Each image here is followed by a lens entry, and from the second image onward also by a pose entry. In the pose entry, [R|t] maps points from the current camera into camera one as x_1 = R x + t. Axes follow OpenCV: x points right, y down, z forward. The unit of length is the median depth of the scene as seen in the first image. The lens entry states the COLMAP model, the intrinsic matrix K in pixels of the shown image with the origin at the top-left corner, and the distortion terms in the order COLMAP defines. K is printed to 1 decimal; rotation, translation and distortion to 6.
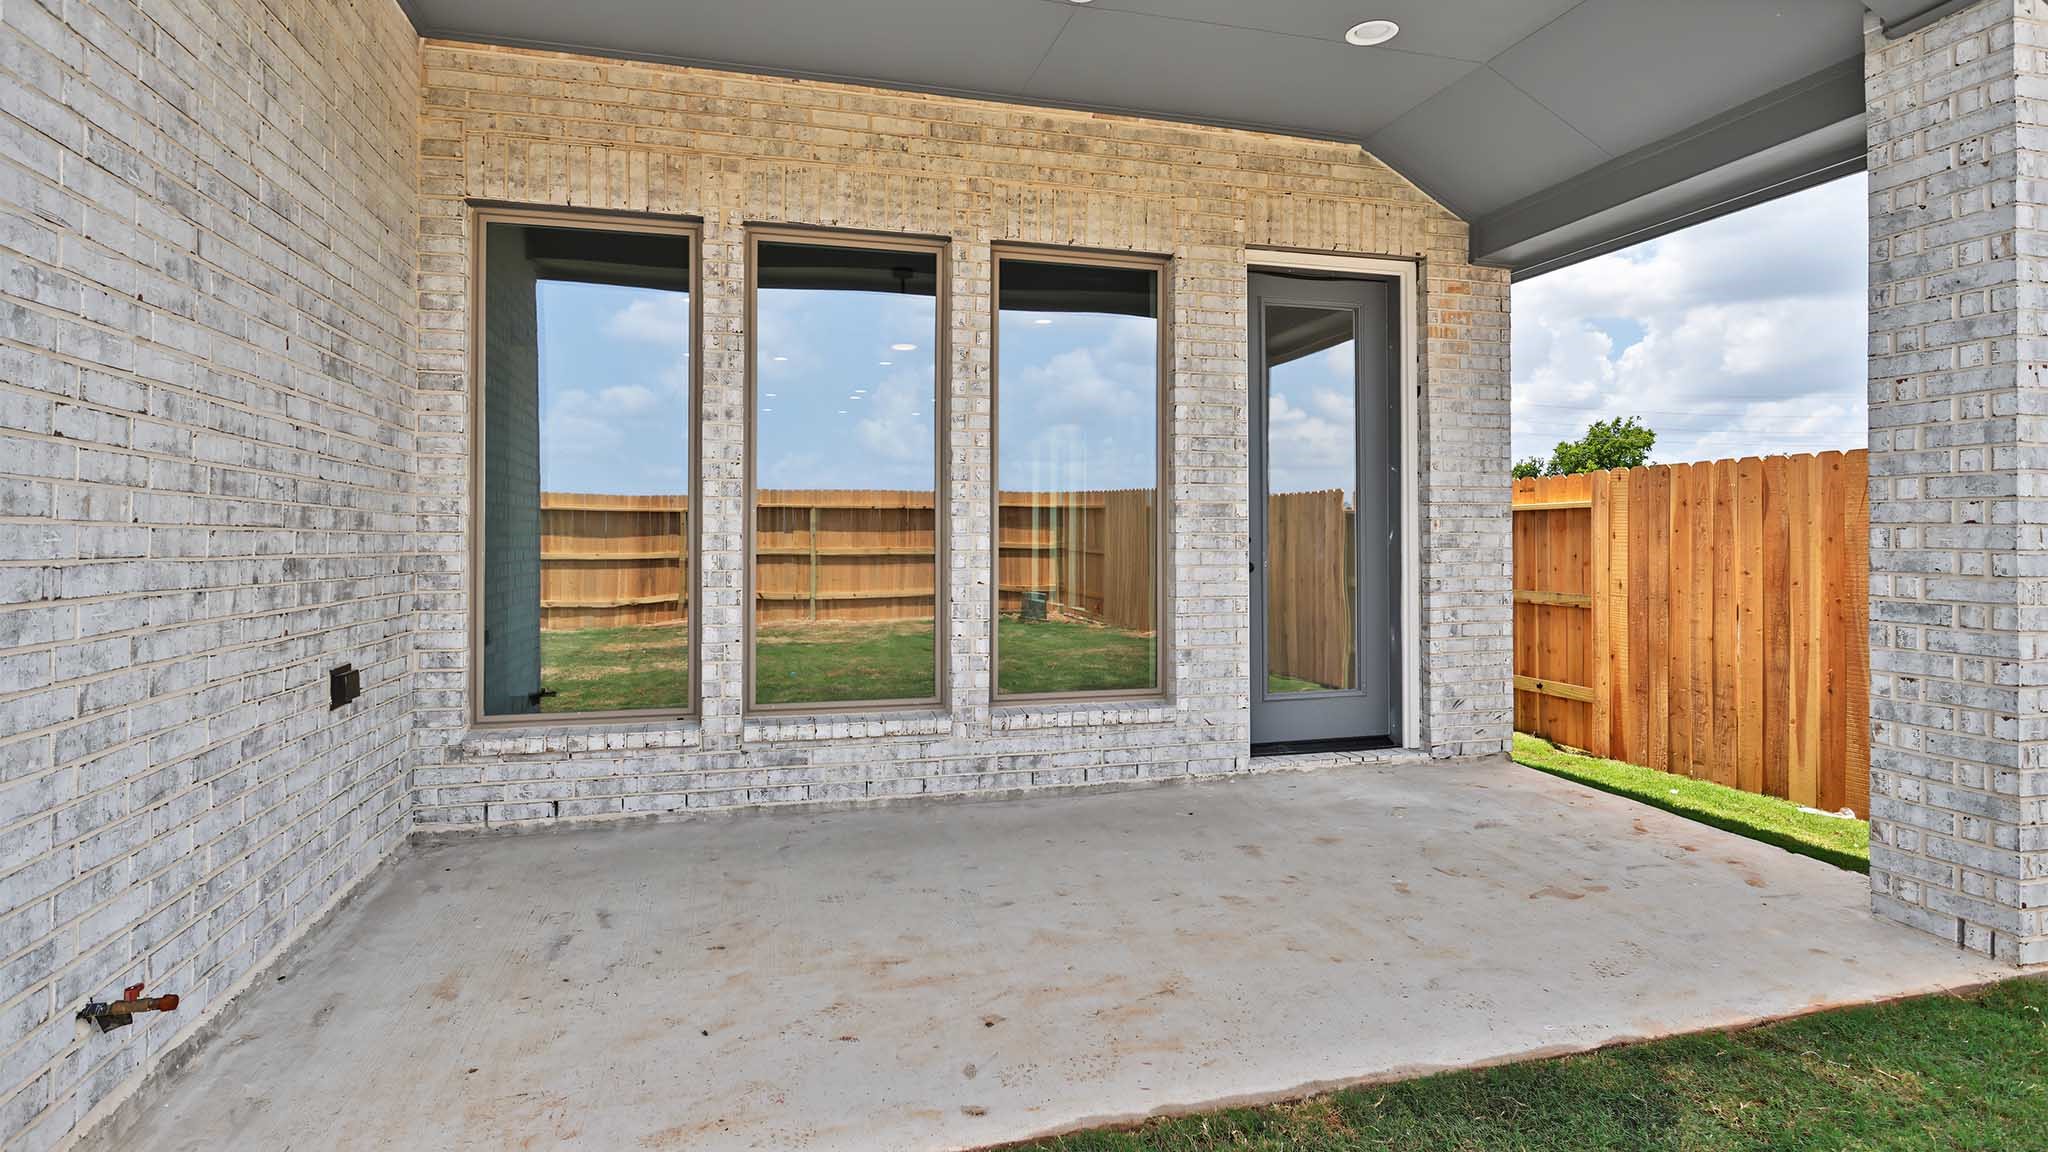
lens RADIAL K [[1029.6, 0, 1023.4], [0, 1029.6, 531.0], [0, 0, 1]] dist [-0.002441, -0.000253]
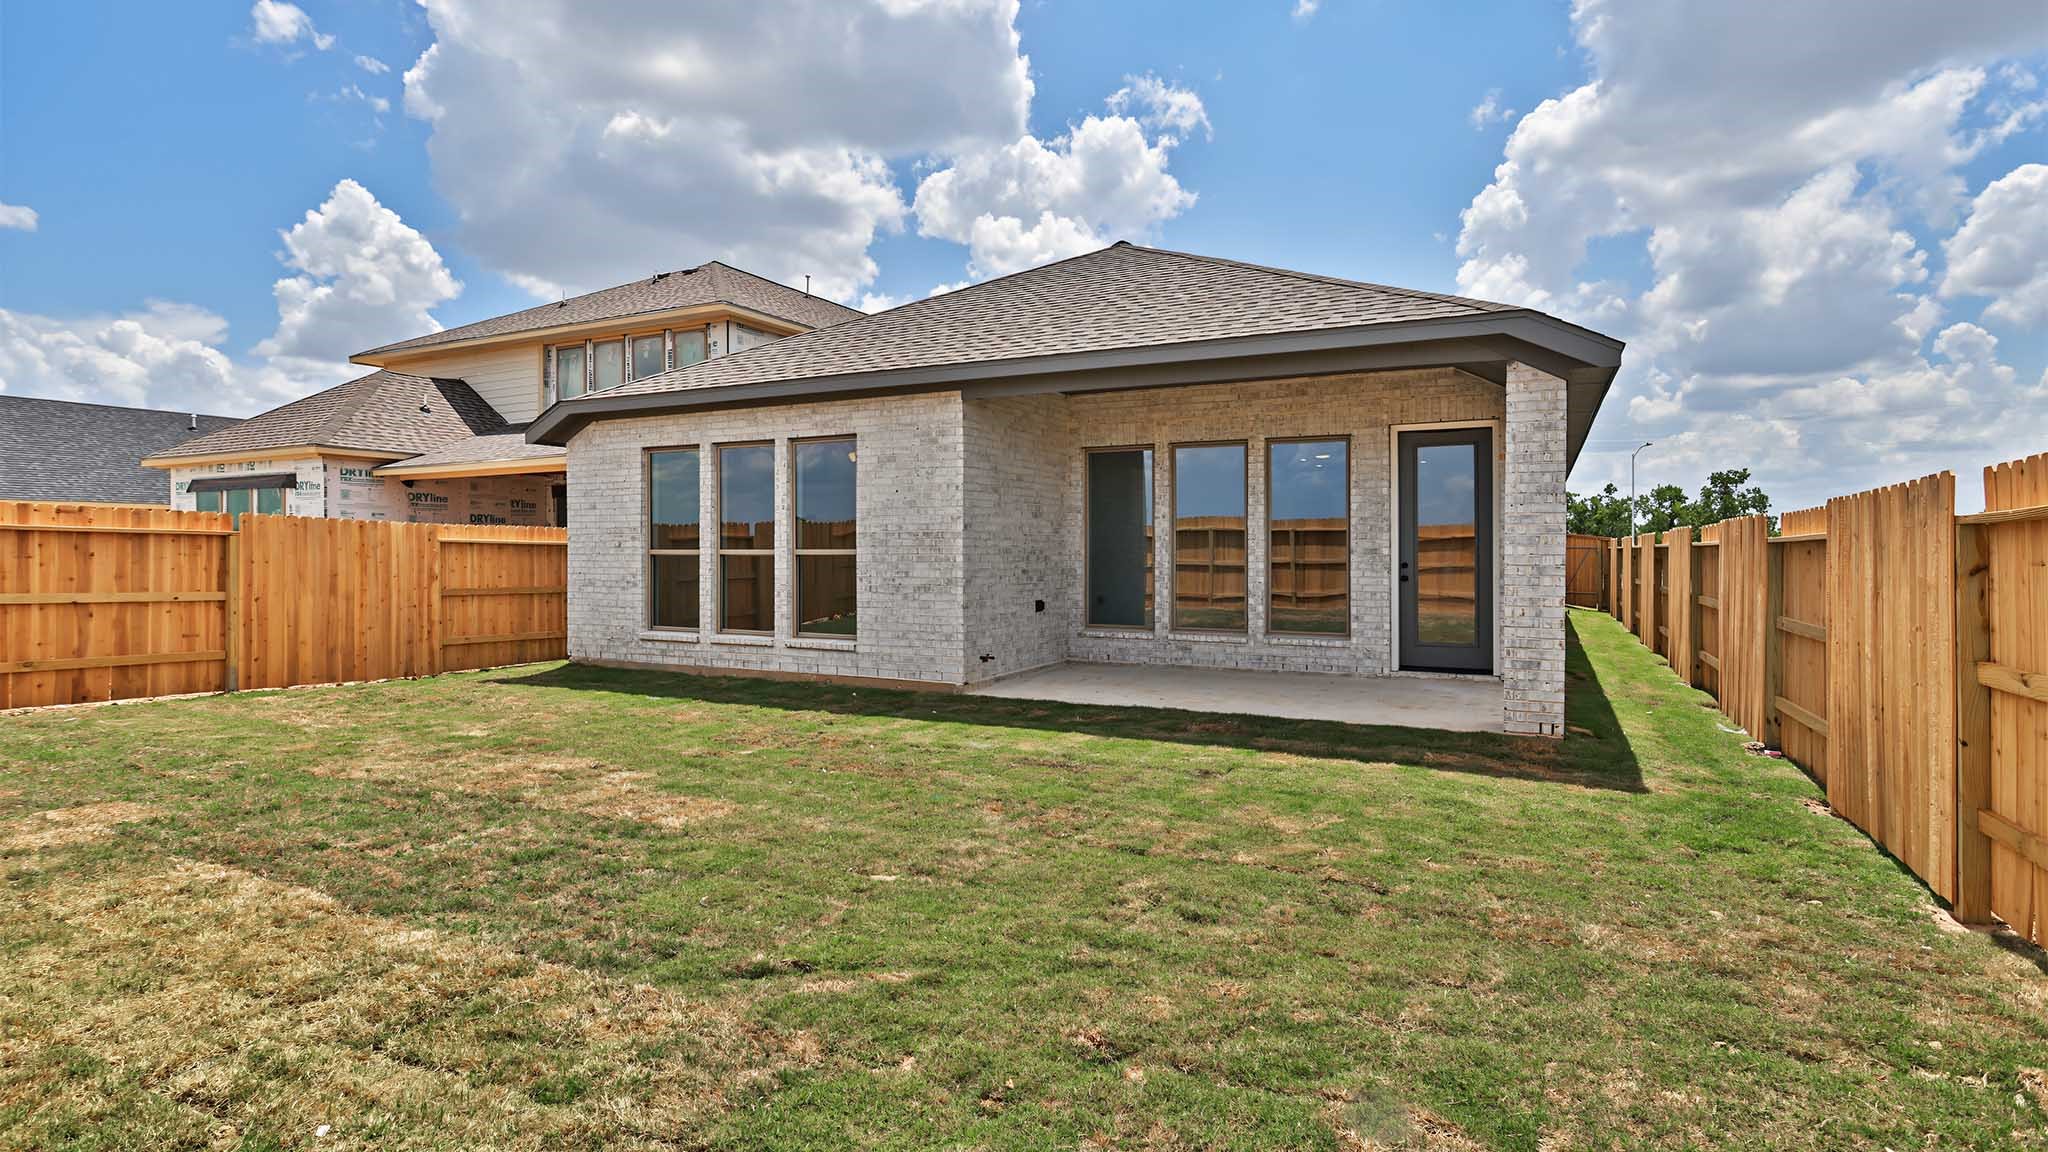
lens RADIAL K [[1019.0, 0, 1024.0], [0, 1019.0, 576.0], [0, 0, 1]] dist [-0.000449, 0.050008]
pose [[0.739530, 0.018490, -0.672869, 1.167271], [0.006430, 0.999383, 0.034530, -0.050745], [0.673093, -0.029863, 0.738955, -1.141881]]
